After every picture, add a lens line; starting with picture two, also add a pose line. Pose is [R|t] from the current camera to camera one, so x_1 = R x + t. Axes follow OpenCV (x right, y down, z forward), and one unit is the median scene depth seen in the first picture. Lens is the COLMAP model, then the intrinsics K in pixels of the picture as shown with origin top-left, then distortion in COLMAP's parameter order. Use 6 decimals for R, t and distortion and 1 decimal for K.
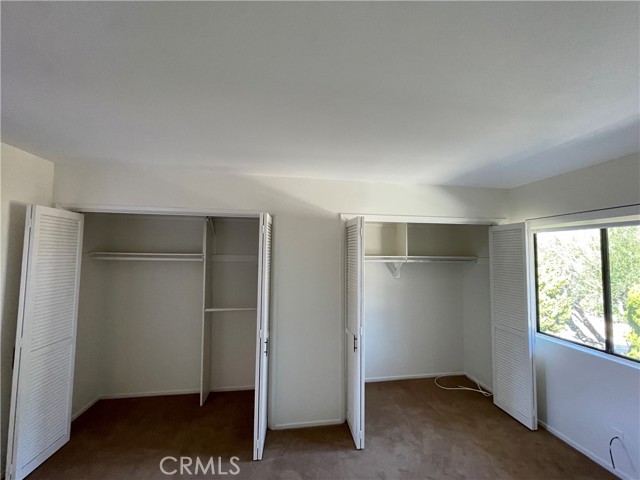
lens RADIAL K [[259.2, 0, 321.9], [0, 259.2, 240.0], [0, 0, 1]] dist [0.000584, 0.000755]
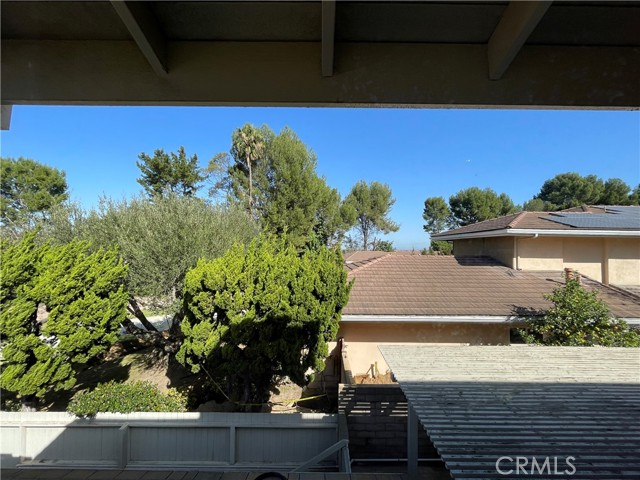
lens RADIAL K [[259.2, 0, 321.9], [0, 259.2, 238.9], [0, 0, 1]] dist [0.000584, 0.000755]
pose [[0.152662, 0.020483, 0.988066, 0.271402], [-0.057791, 0.998259, -0.011765, 0.035516], [-0.986587, -0.055305, 0.153580, 0.308085]]
